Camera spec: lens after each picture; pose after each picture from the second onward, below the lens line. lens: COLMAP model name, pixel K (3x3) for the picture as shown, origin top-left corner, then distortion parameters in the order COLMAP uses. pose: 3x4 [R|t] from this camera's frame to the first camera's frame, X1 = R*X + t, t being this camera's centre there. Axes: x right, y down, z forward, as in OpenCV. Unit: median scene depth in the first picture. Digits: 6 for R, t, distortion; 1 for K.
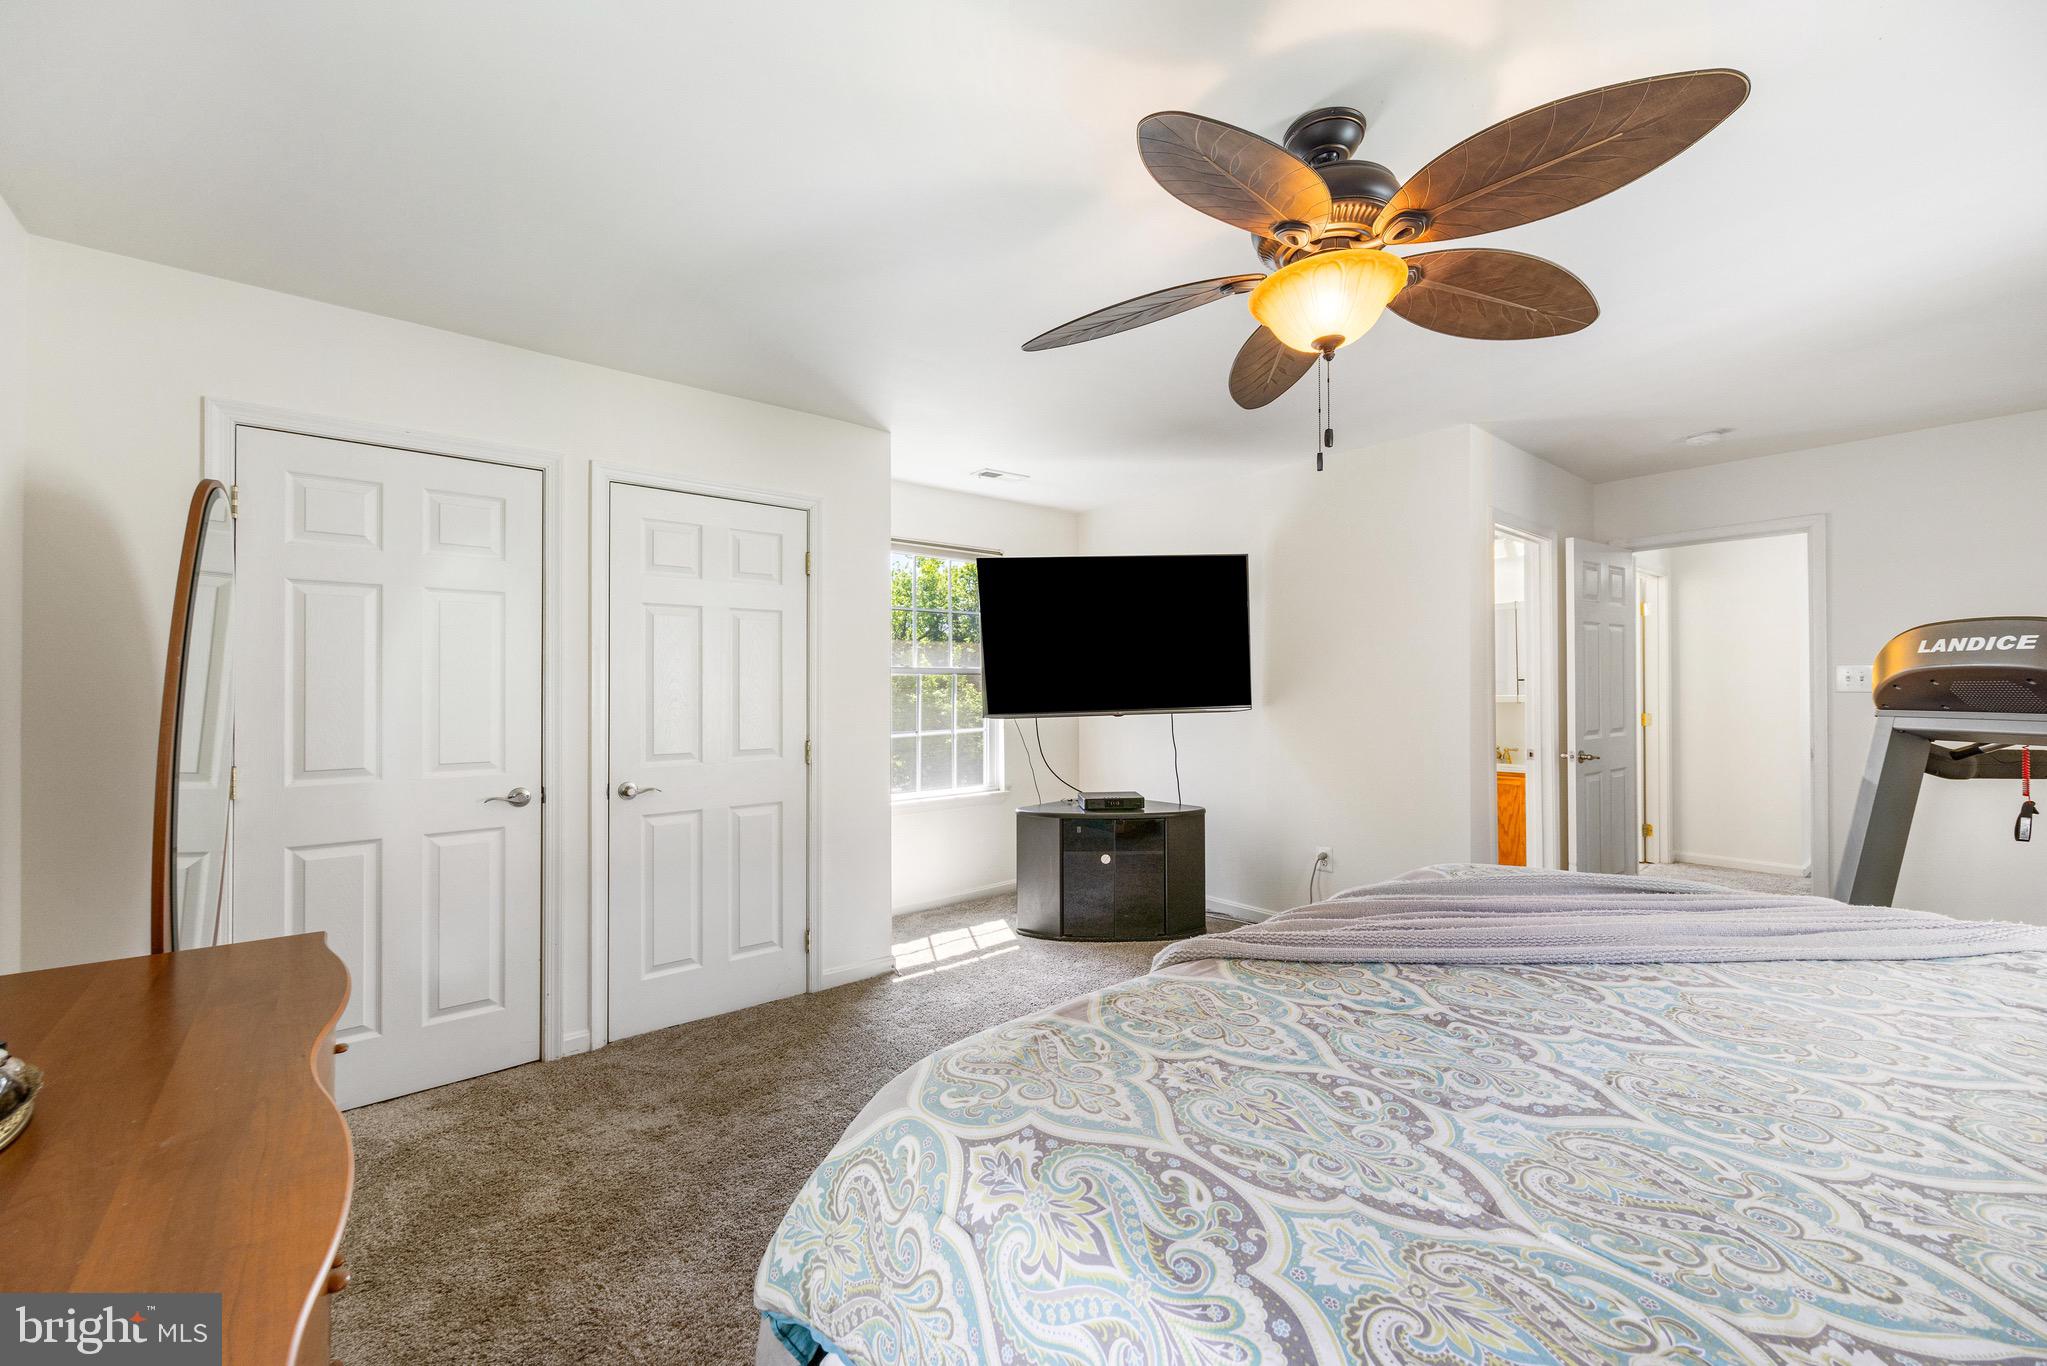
lens RADIAL K [[810.4, 0, 1027.8], [0, 810.4, 683.3], [0, 0, 1]] dist [0.004058, -0.000468]
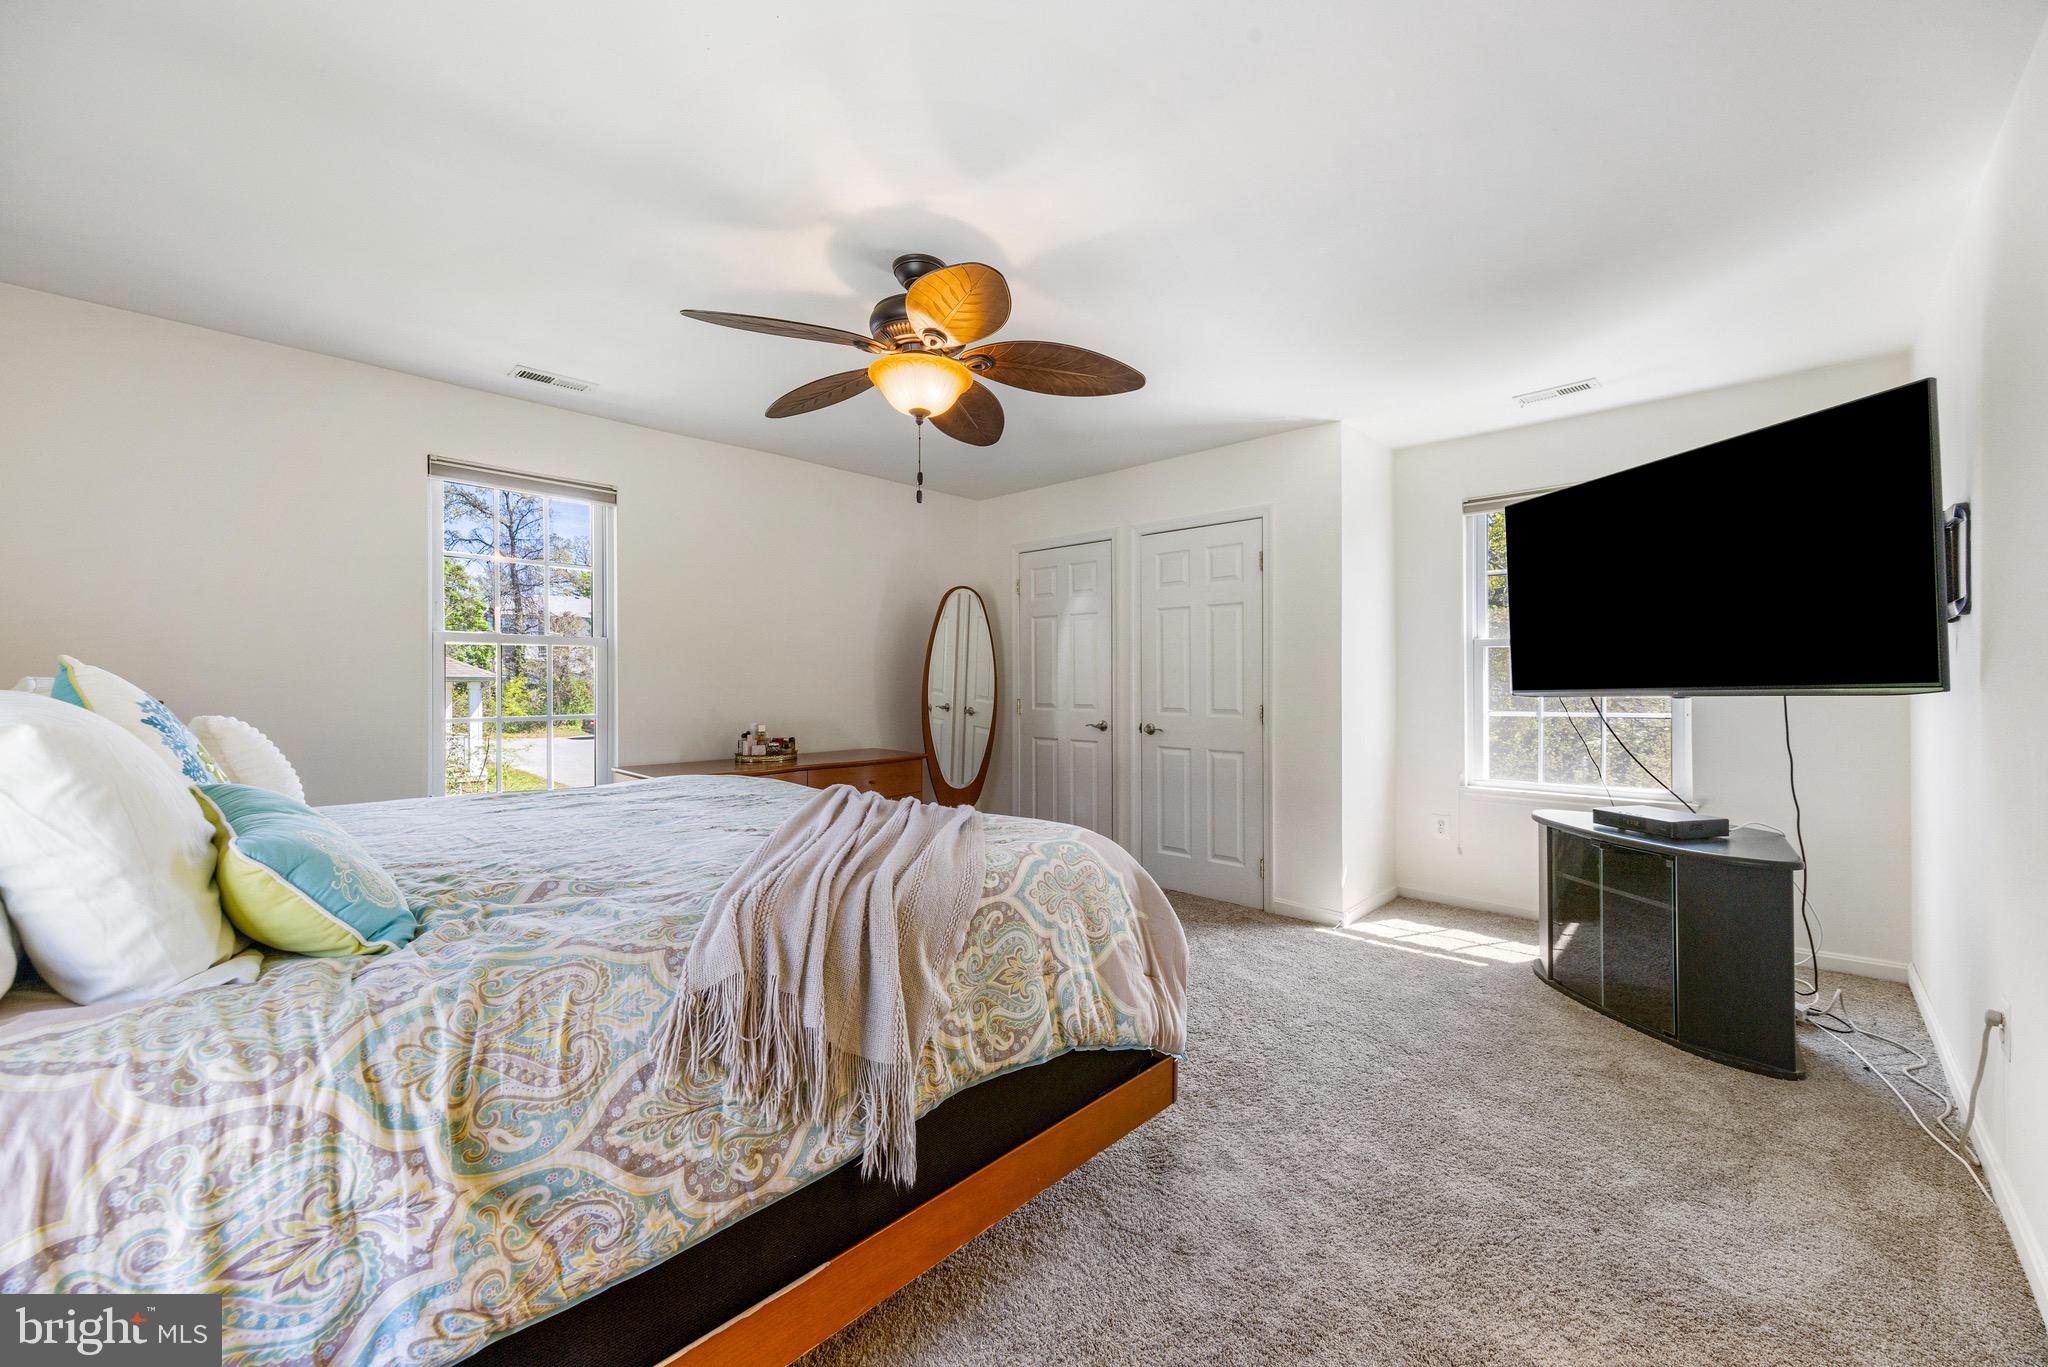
lens RADIAL K [[810.8, 0, 1030.0], [0, 810.8, 679.0], [0, 0, 1]] dist [0.004058, -0.000468]
pose [[0.119741, 0.002395, -0.992802, 0.785944], [0.007012, 0.999970, 0.003258, 0.021701], [0.992780, -0.007352, 0.119721, 0.438905]]
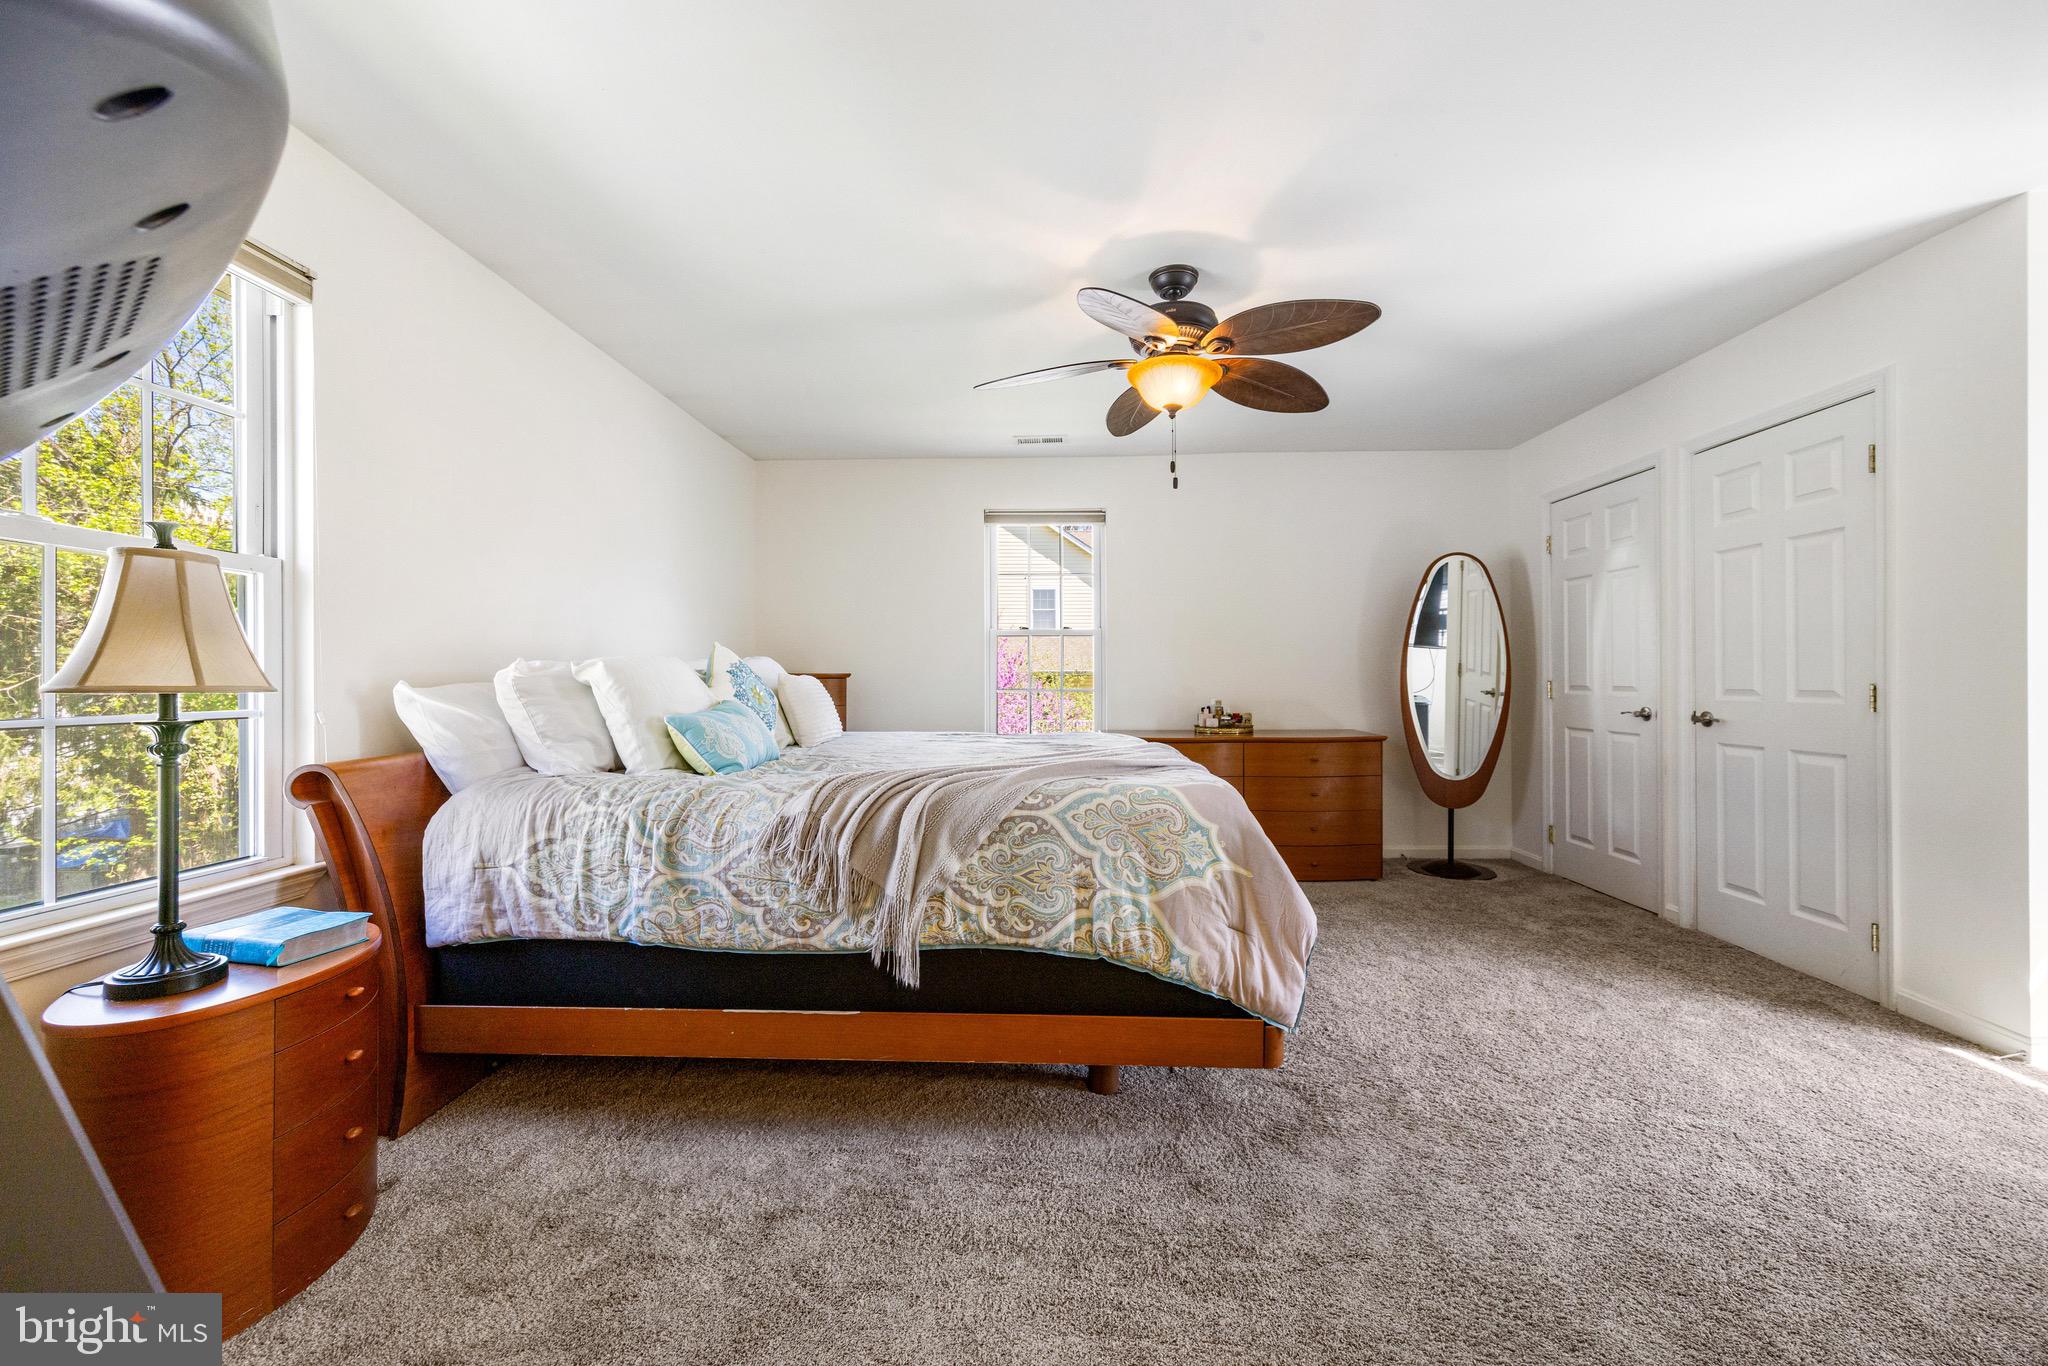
lens RADIAL K [[810.8, 0, 1021.7], [0, 810.8, 679.8], [0, 0, 1]] dist [0.004058, -0.000468]
pose [[-0.675974, 0.007643, -0.736886, 0.756302], [0.012030, 0.999927, -0.000664, 0.050282], [0.736827, -0.009313, -0.676017, 0.804545]]
